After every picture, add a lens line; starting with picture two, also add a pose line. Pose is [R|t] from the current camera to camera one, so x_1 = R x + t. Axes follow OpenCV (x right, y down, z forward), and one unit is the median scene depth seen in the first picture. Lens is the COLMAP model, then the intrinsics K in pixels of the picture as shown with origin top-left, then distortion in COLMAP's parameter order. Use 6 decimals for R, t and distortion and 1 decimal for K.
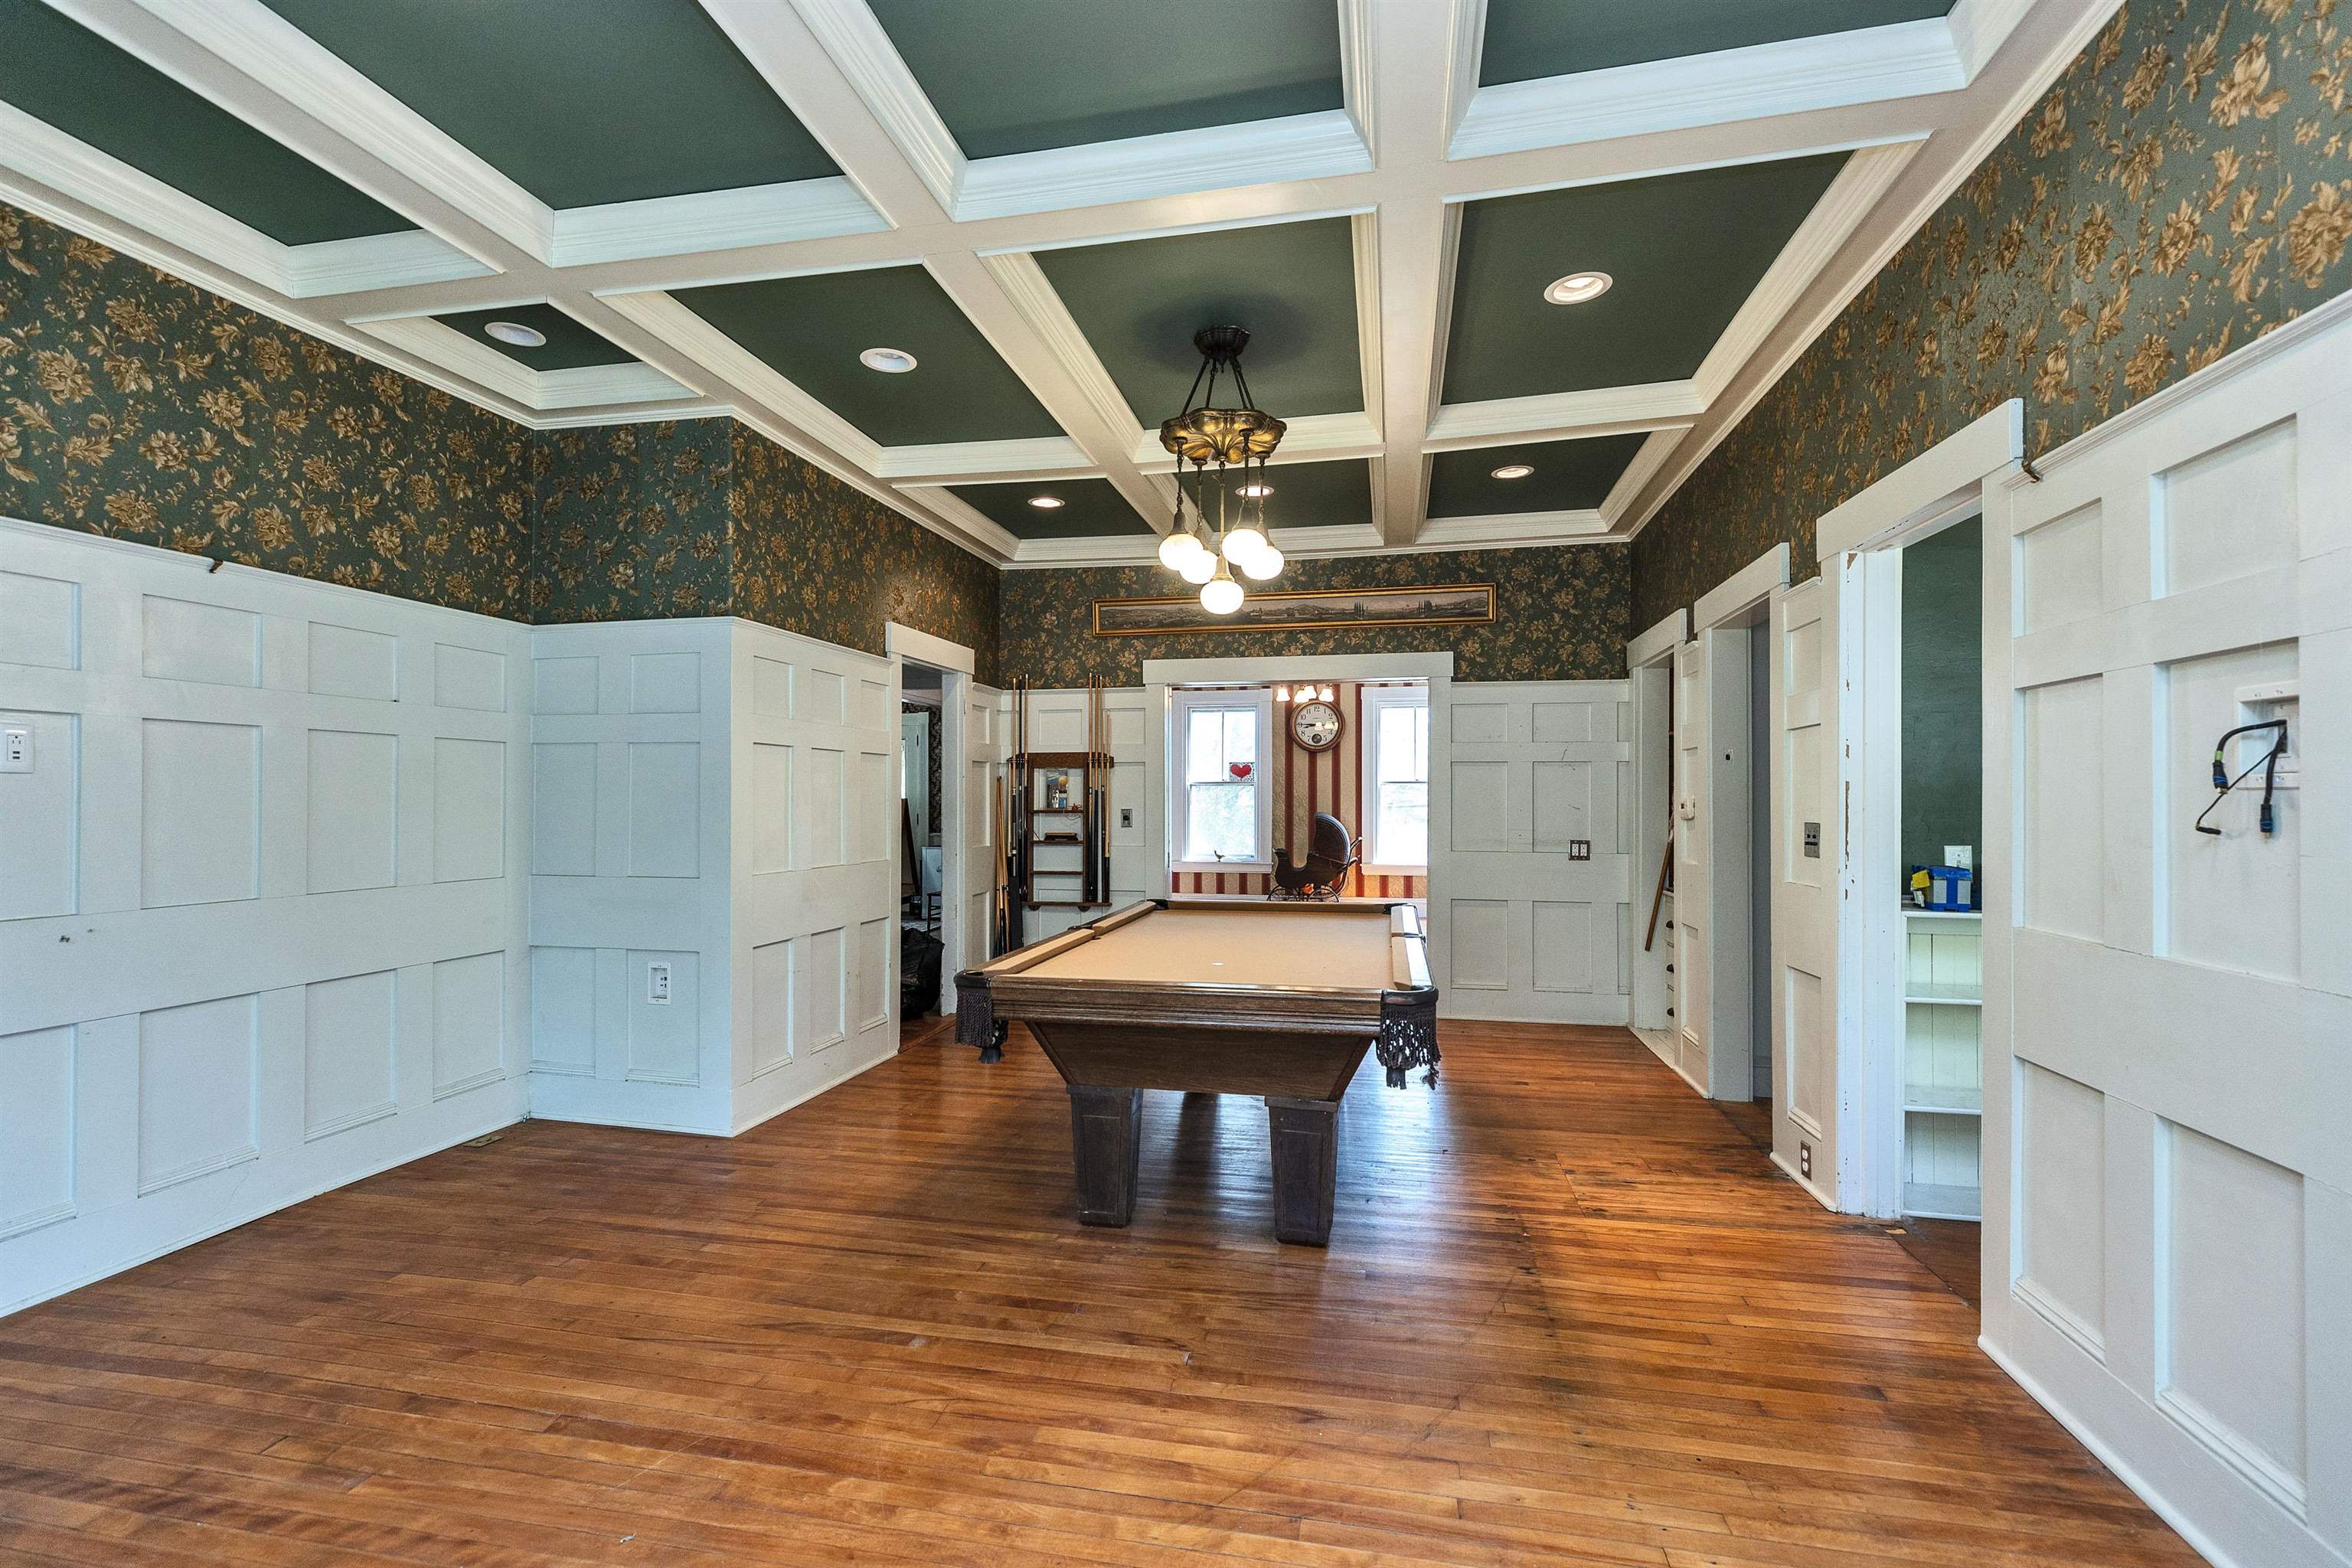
lens RADIAL K [[1068.5, 0, 1168.9], [0, 1068.5, 786.6], [0, 0, 1]] dist [0.004678, -0.000245]
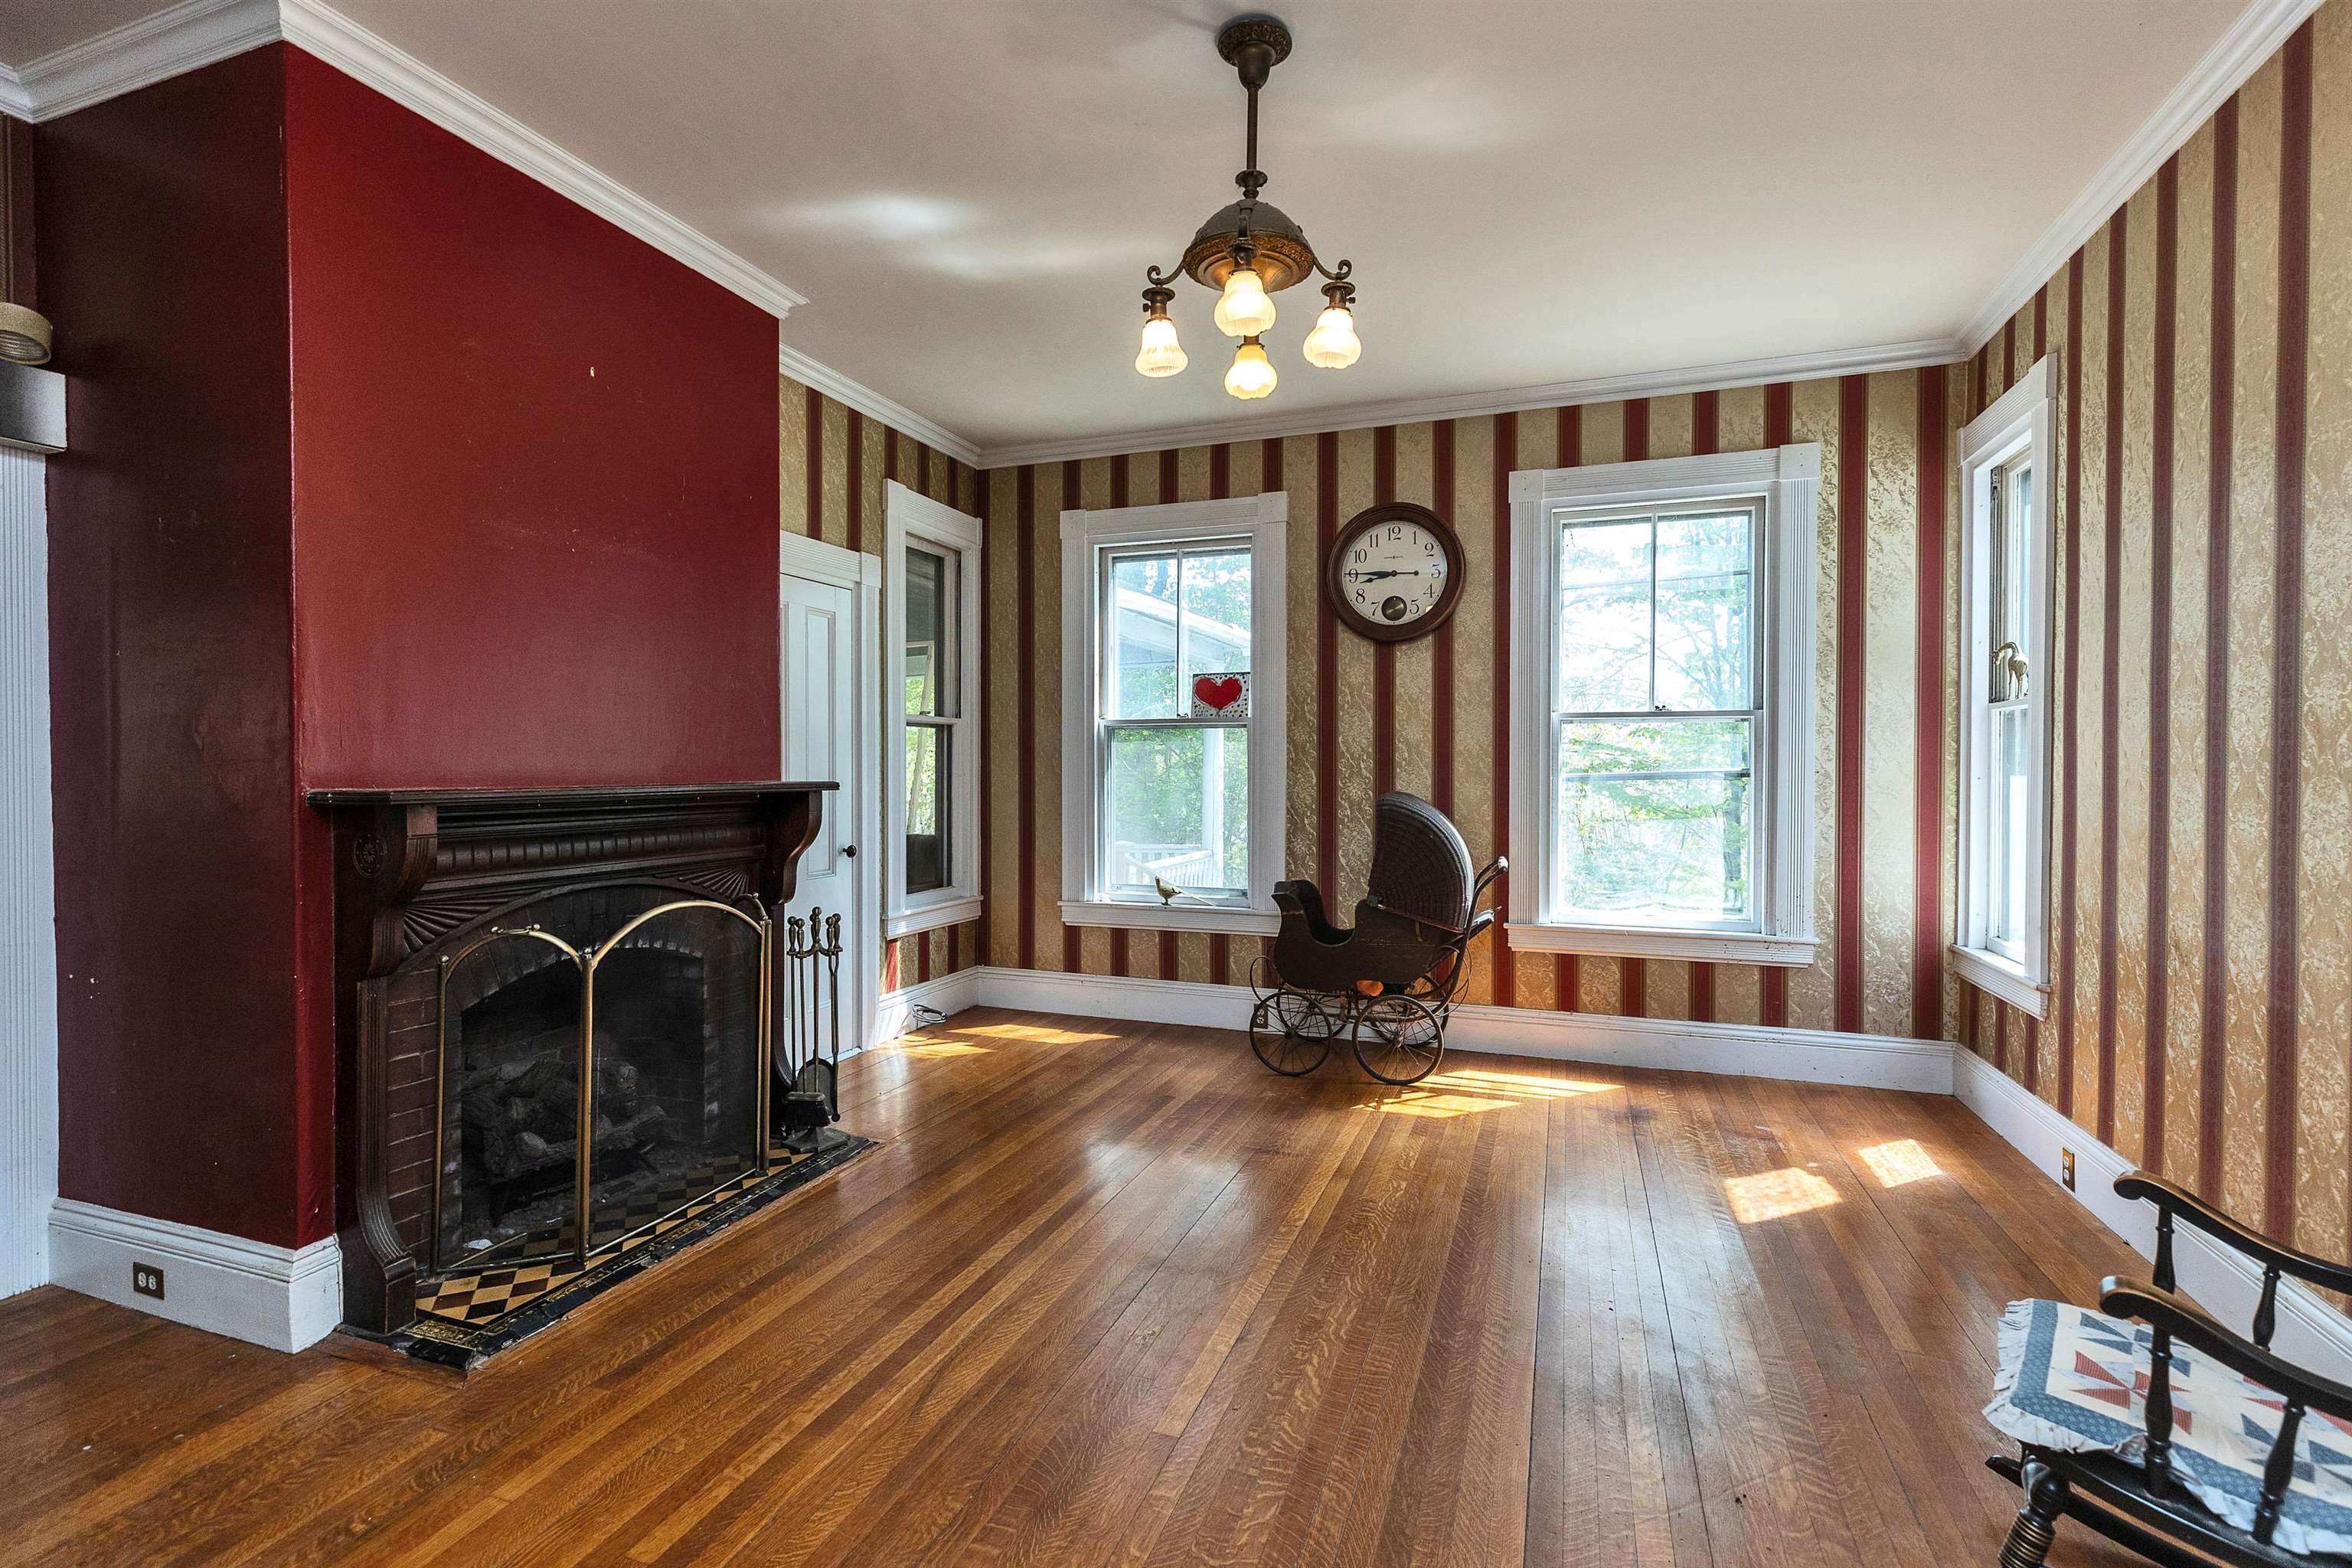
lens RADIAL K [[1085.6, 0, 1175.8], [0, 1085.6, 776.1], [0, 0, 1]] dist [0.002680, -0.000001]
pose [[0.990238, 0.001075, -0.139380, 0.204333], [0.001741, 0.999797, 0.020083, 0.018142], [0.139373, -0.020130, 0.990035, 1.047998]]
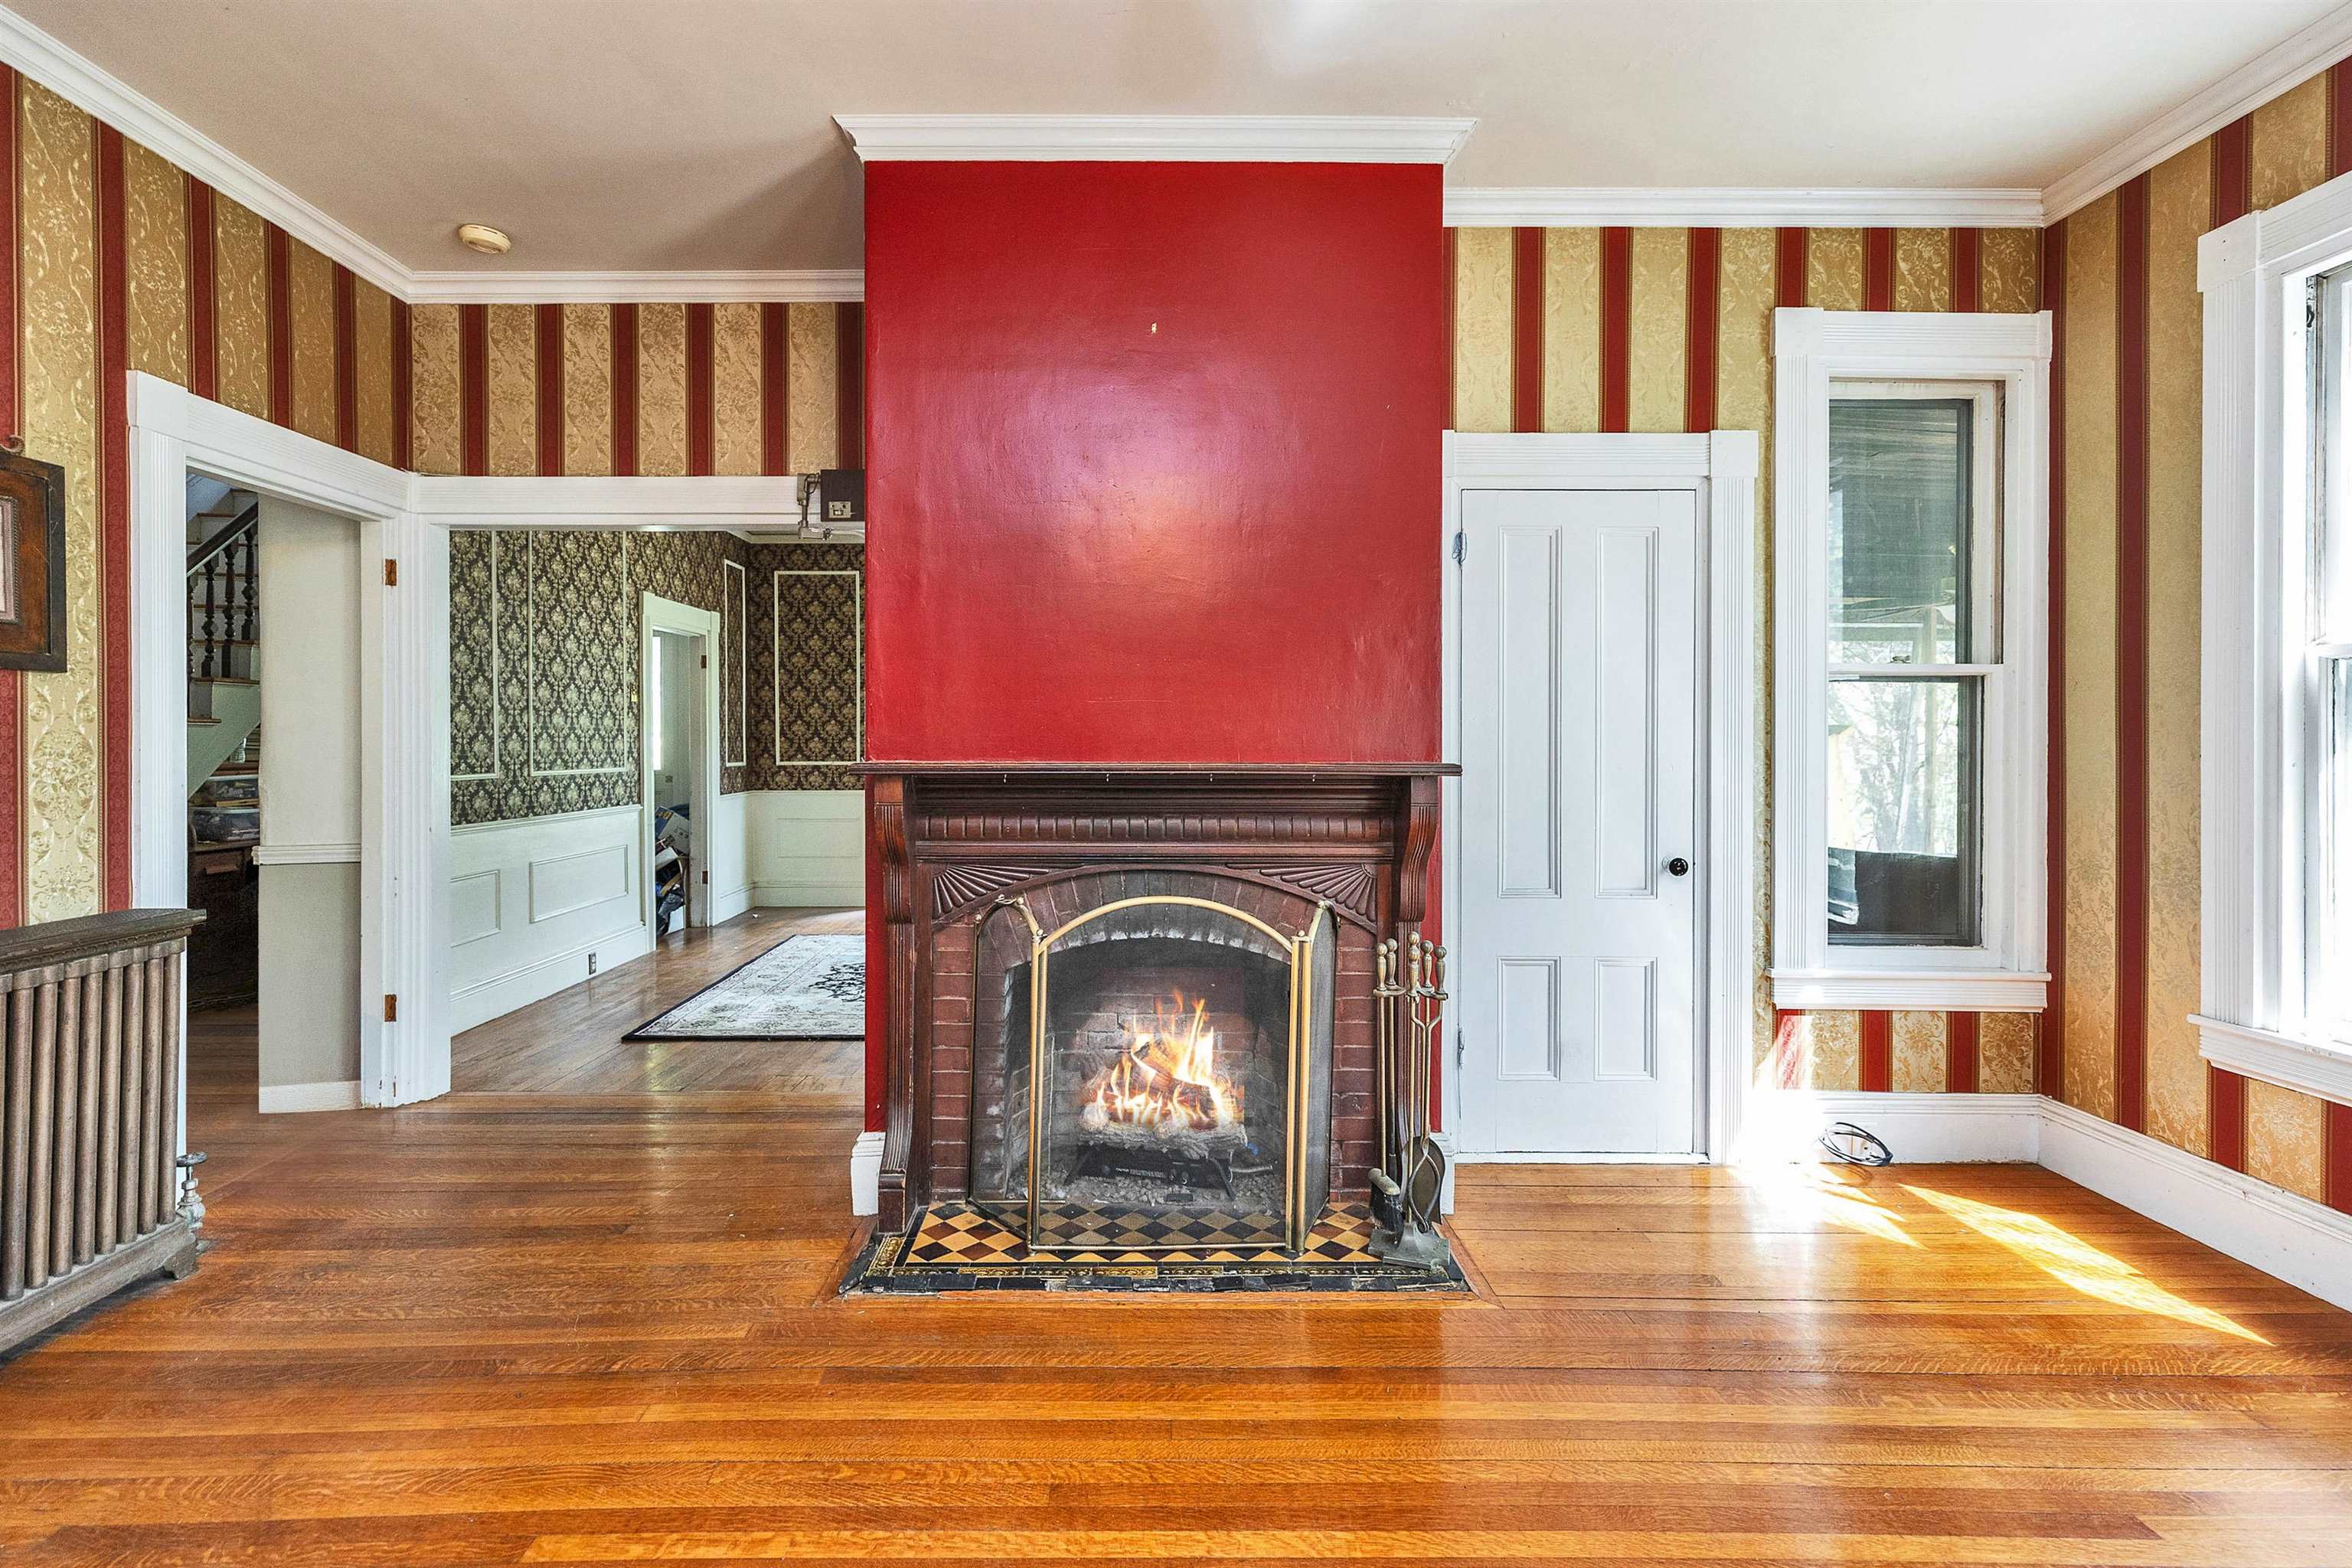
lens RADIAL K [[1075.5, 0, 1144.1], [0, 1075.5, 747.8], [0, 0, 1]] dist [0.002613, -0.000049]
pose [[0.214491, 0.003138, -0.976721, 0.316788], [0.007380, 0.999961, 0.004833, 0.022898], [0.976698, -0.008245, 0.214460, 1.369901]]
